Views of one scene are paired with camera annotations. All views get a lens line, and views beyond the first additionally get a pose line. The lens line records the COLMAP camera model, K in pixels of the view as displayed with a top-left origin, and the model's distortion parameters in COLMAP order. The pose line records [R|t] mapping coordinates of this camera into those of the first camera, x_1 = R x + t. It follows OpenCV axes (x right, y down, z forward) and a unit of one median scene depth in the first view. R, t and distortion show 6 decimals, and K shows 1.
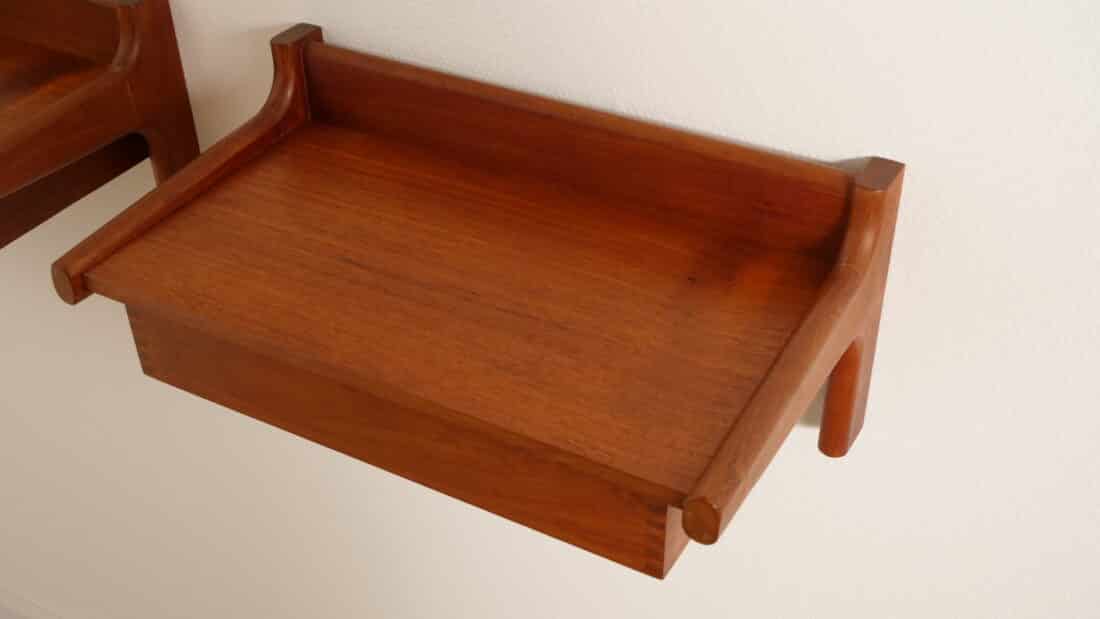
lens RADIAL K [[1336.9, 0, 547.3], [0, 1336.9, 357.5], [0, 0, 1]] dist [0.021162, 0.029029]
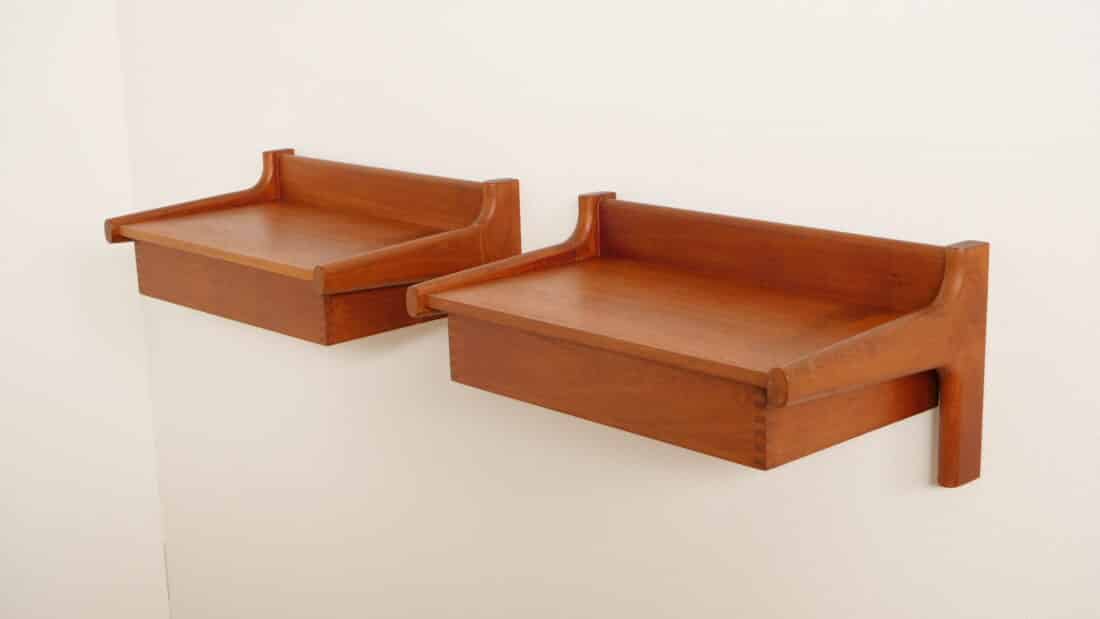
lens RADIAL K [[1611.8, 0, 550.0], [0, 1611.8, 309.5], [0, 0, 1]] dist [0.167431, -0.010585]
pose [[0.957672, 0.065667, -0.280271, 0.291552], [-0.170860, 0.913246, -0.369849, 0.591469], [0.231669, 0.402081, 0.885810, -0.558207]]
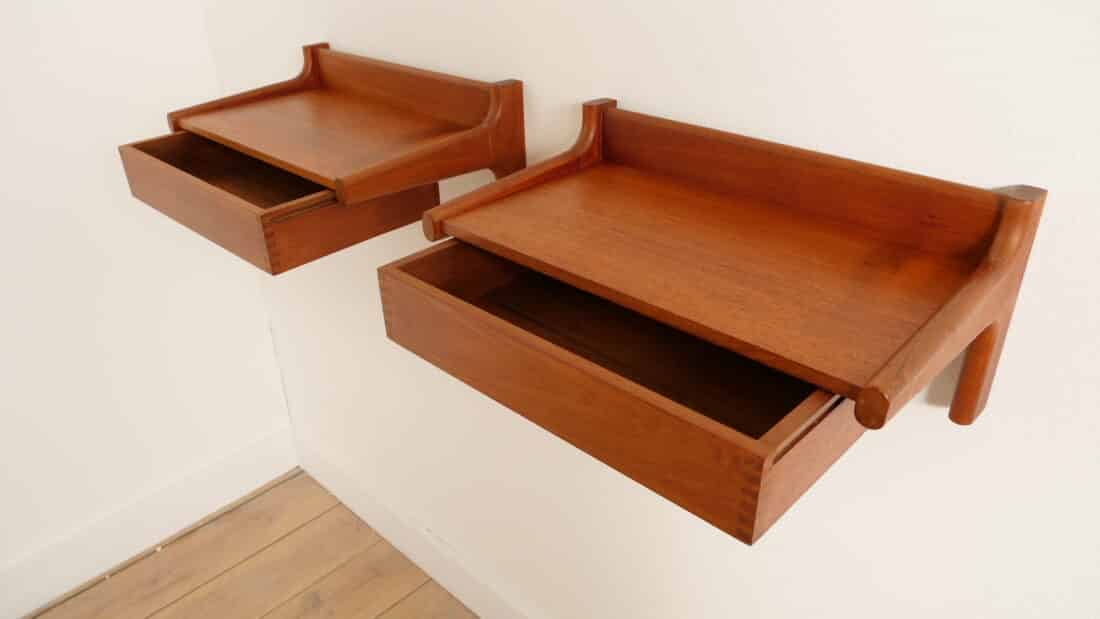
lens RADIAL K [[819.2, 0, 550.0], [0, 819.2, 309.5], [0, 0, 1]] dist [-0.006405, -0.003400]
pose [[0.969871, 0.118926, -0.212621, -0.019555], [-0.148969, 0.980082, -0.131332, 0.137339], [0.192767, 0.159049, 0.968269, 0.143031]]
